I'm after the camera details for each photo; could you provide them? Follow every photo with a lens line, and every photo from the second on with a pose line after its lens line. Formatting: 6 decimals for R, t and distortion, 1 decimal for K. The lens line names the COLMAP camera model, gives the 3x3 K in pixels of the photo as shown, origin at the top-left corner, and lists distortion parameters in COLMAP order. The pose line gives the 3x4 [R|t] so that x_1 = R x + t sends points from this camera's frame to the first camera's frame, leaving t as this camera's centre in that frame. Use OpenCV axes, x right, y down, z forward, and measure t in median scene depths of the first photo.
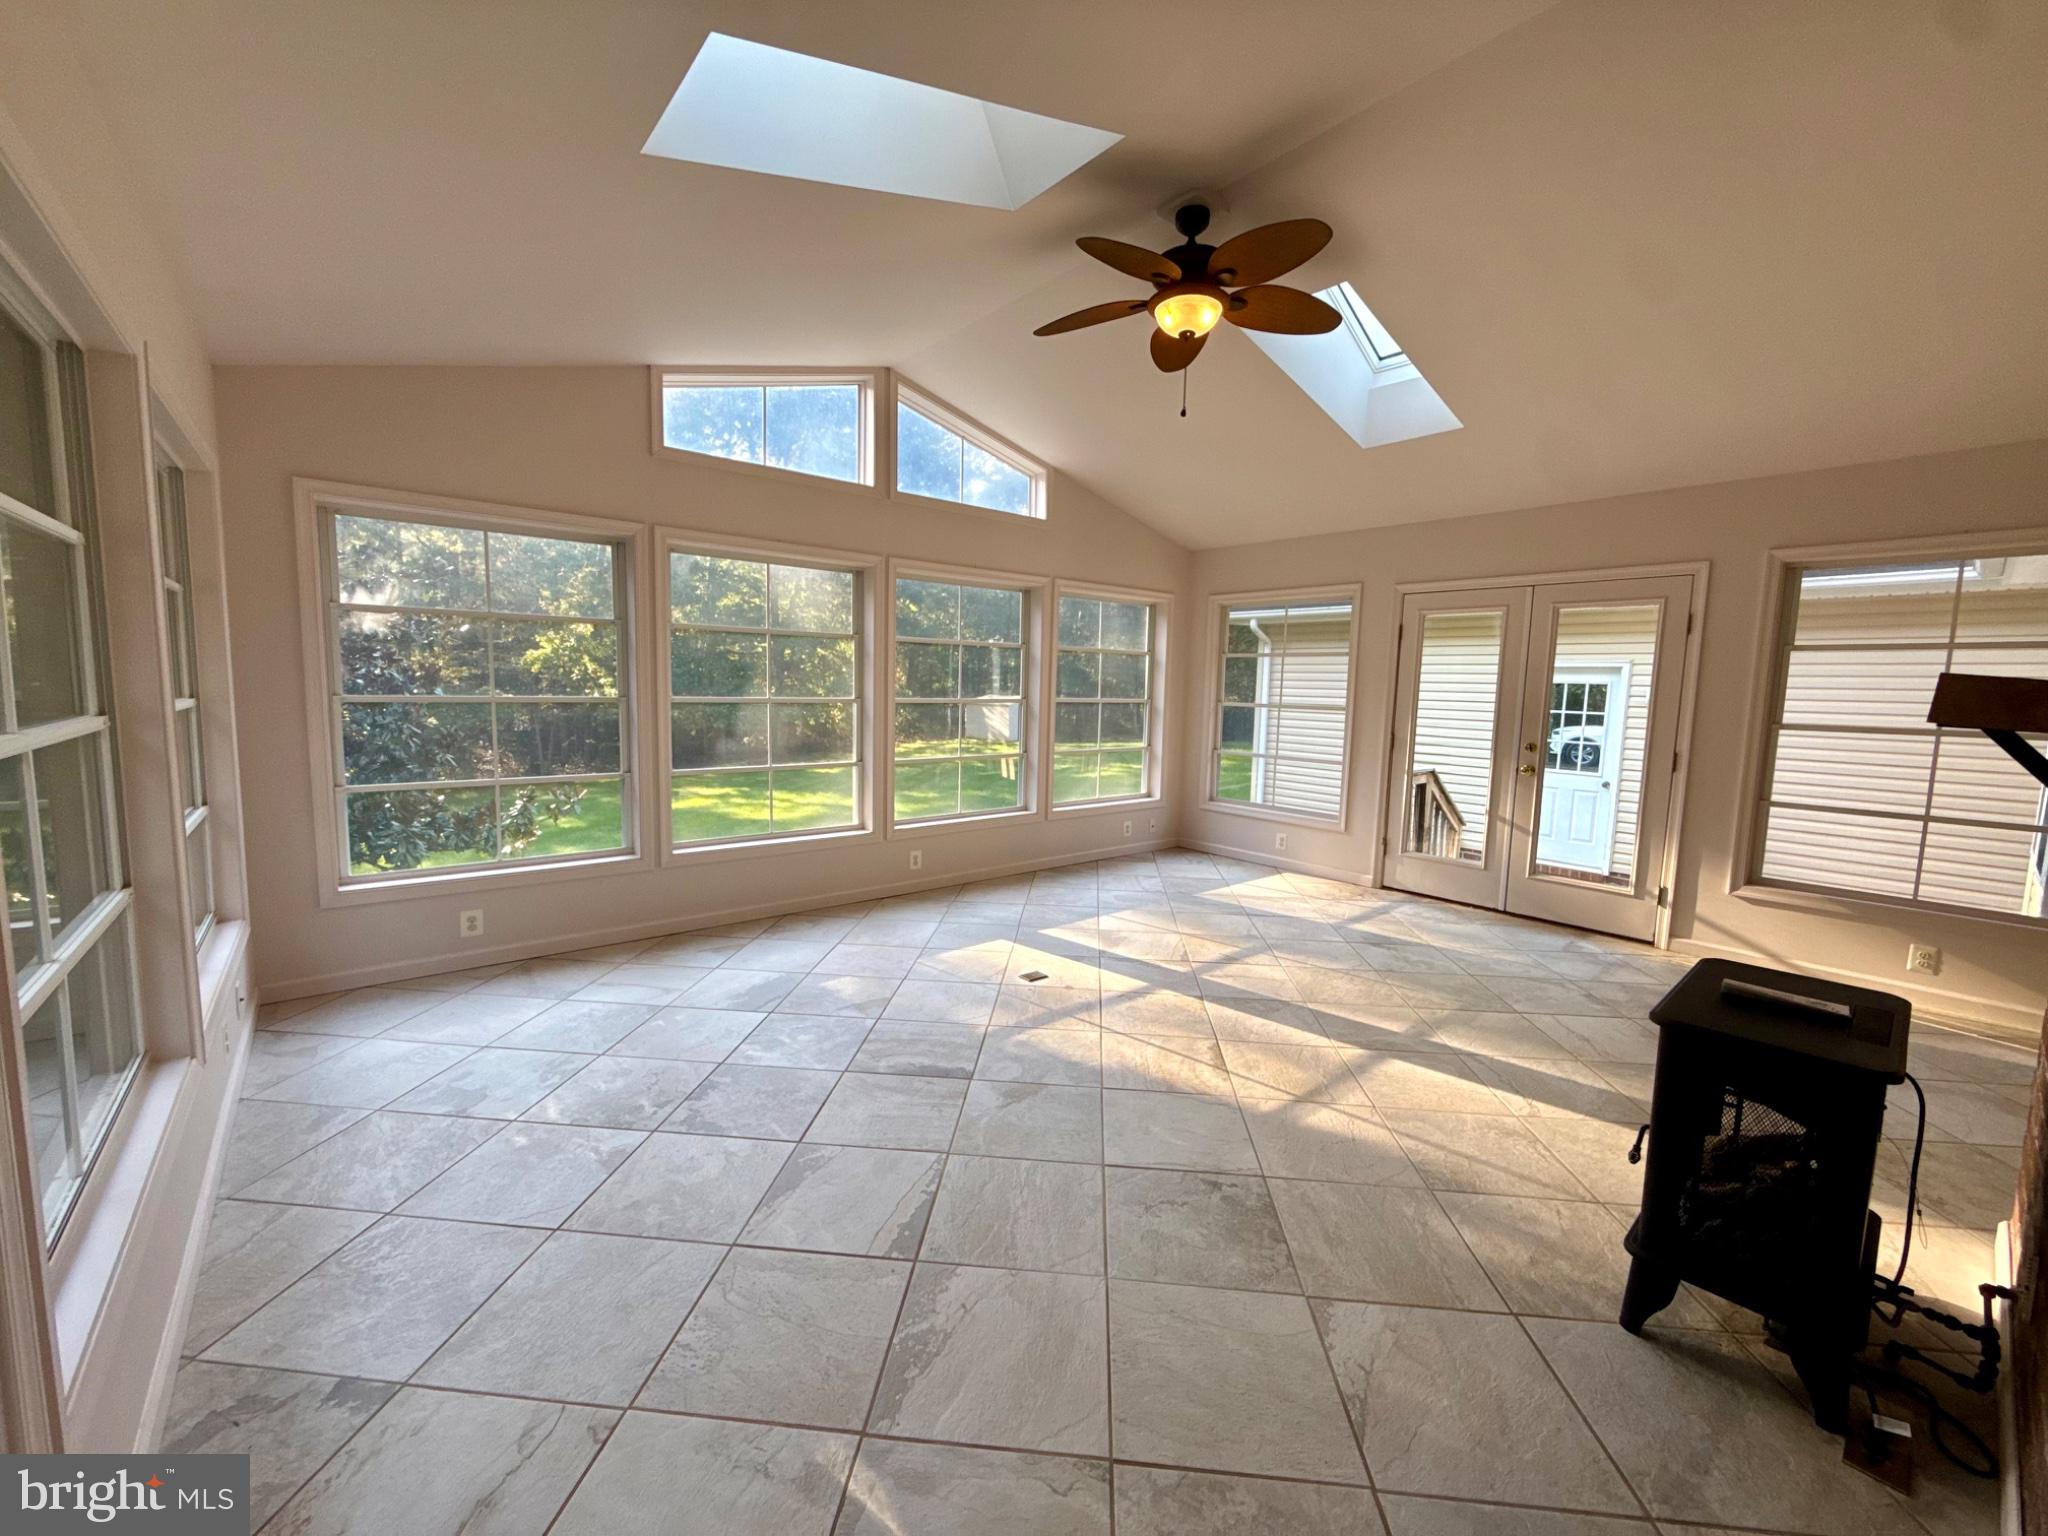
lens RADIAL K [[812.4, 0, 1019.6], [0, 812.4, 762.0], [0, 0, 1]] dist [0.001010, 0.000073]
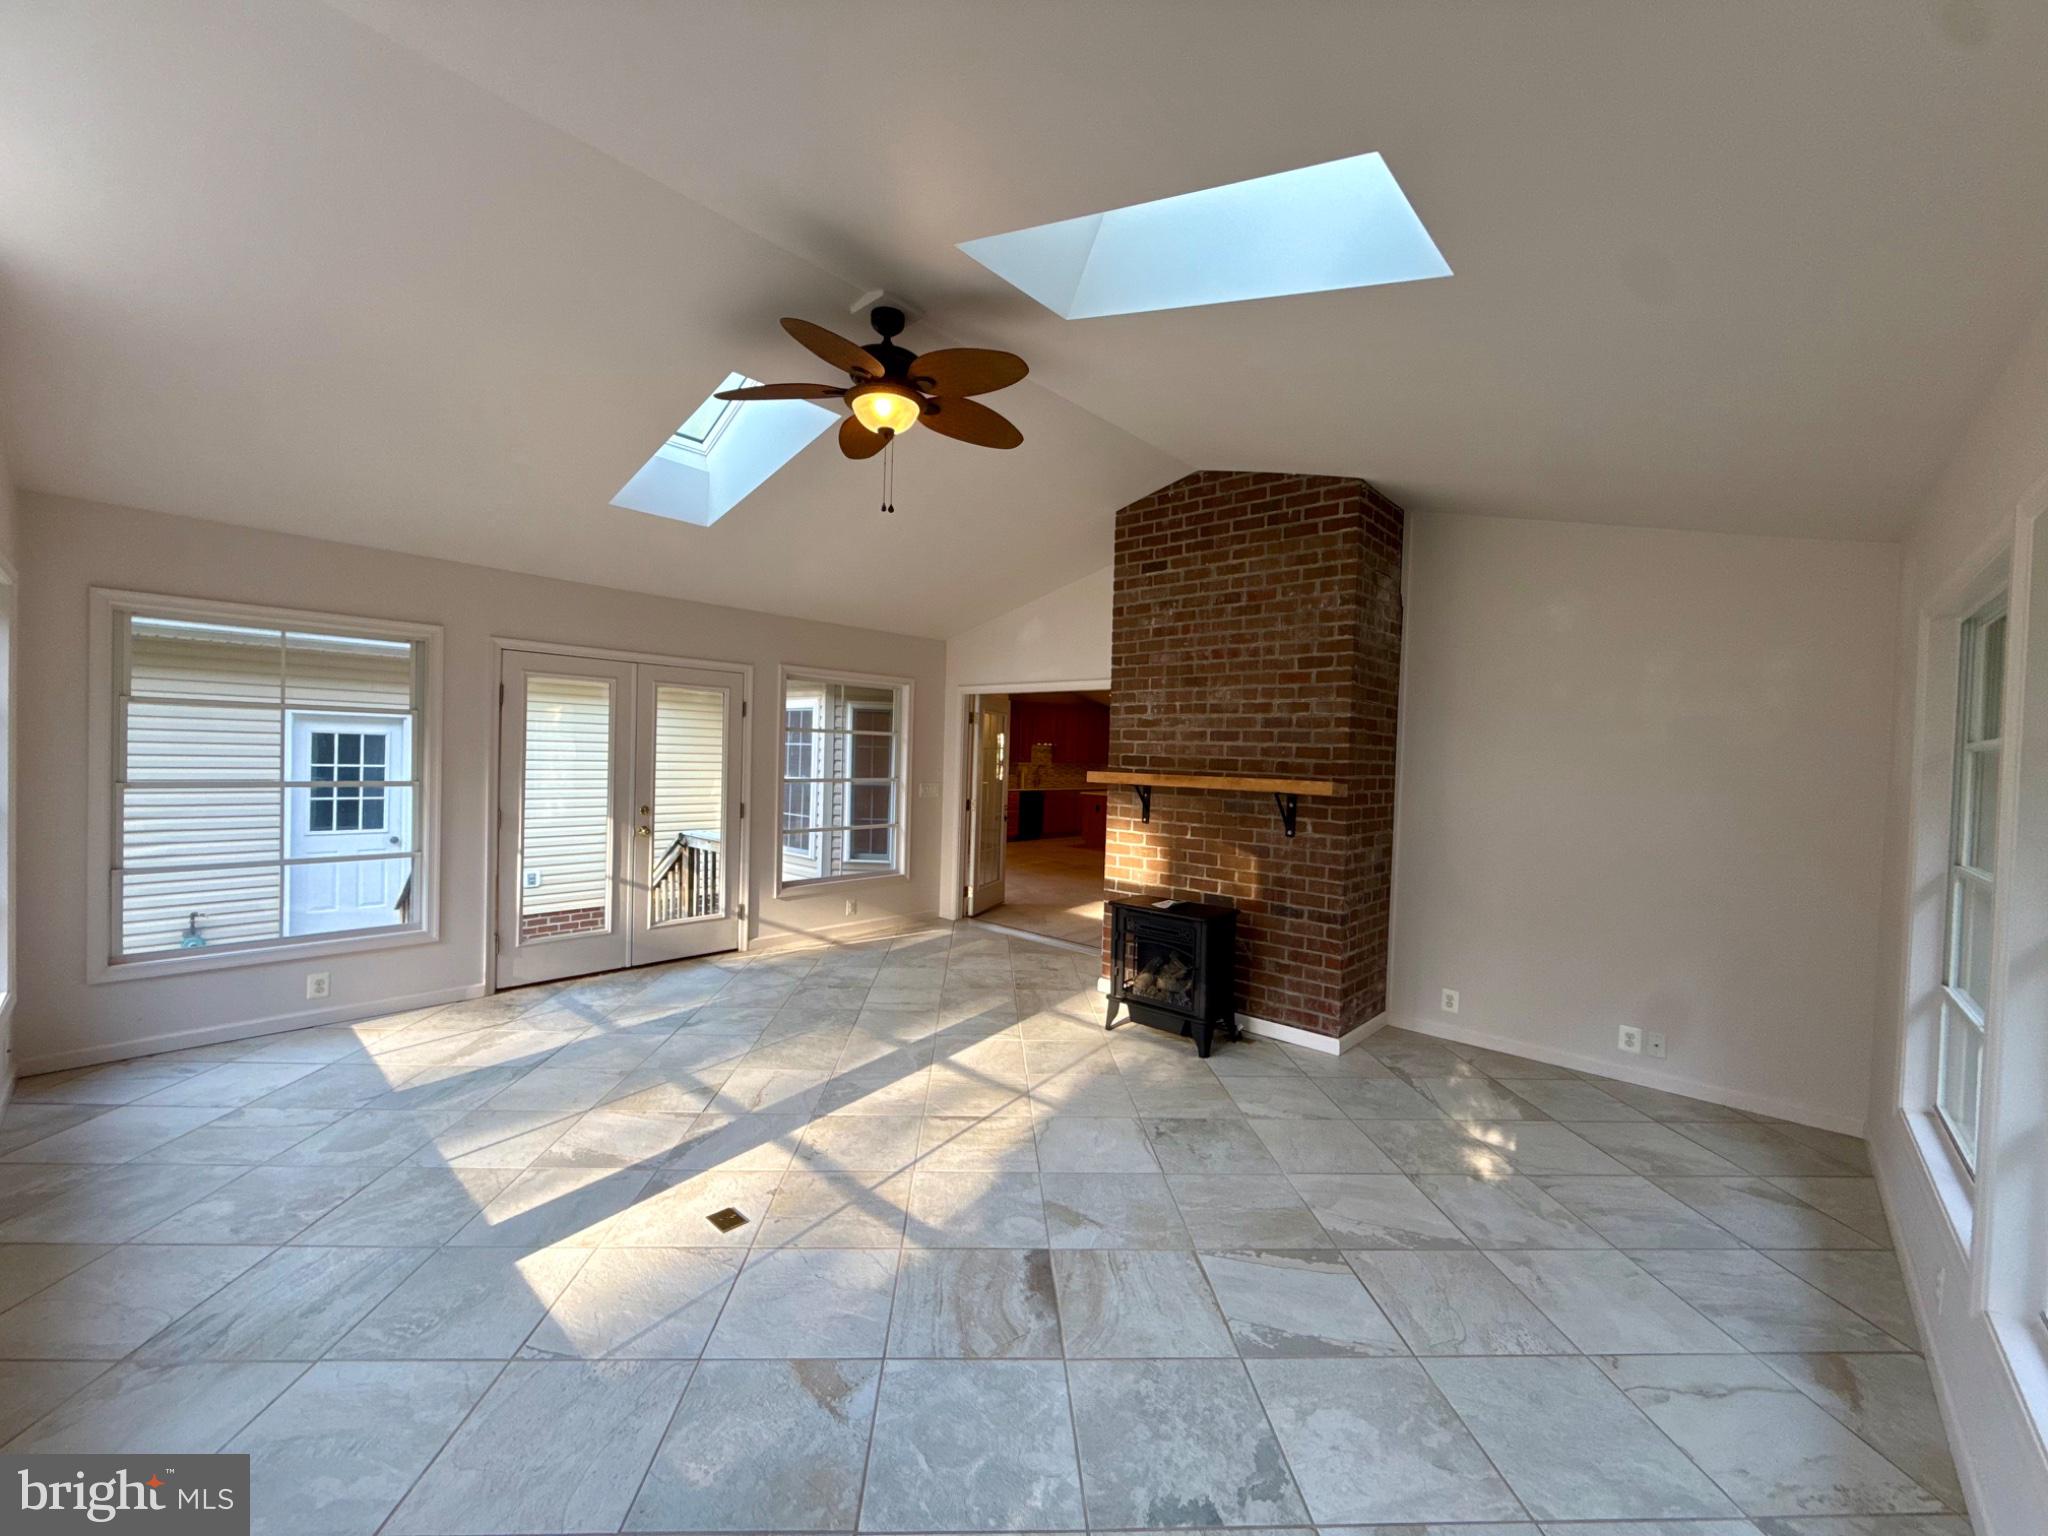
lens RADIAL K [[812.4, 0, 1019.6], [0, 812.4, 762.0], [0, 0, 1]] dist [0.001010, 0.000073]
pose [[-0.128598, -0.039325, 0.990917, -0.665052], [0.062797, 0.996885, 0.047711, -0.132411], [-0.989707, 0.068362, -0.125728, 0.810342]]
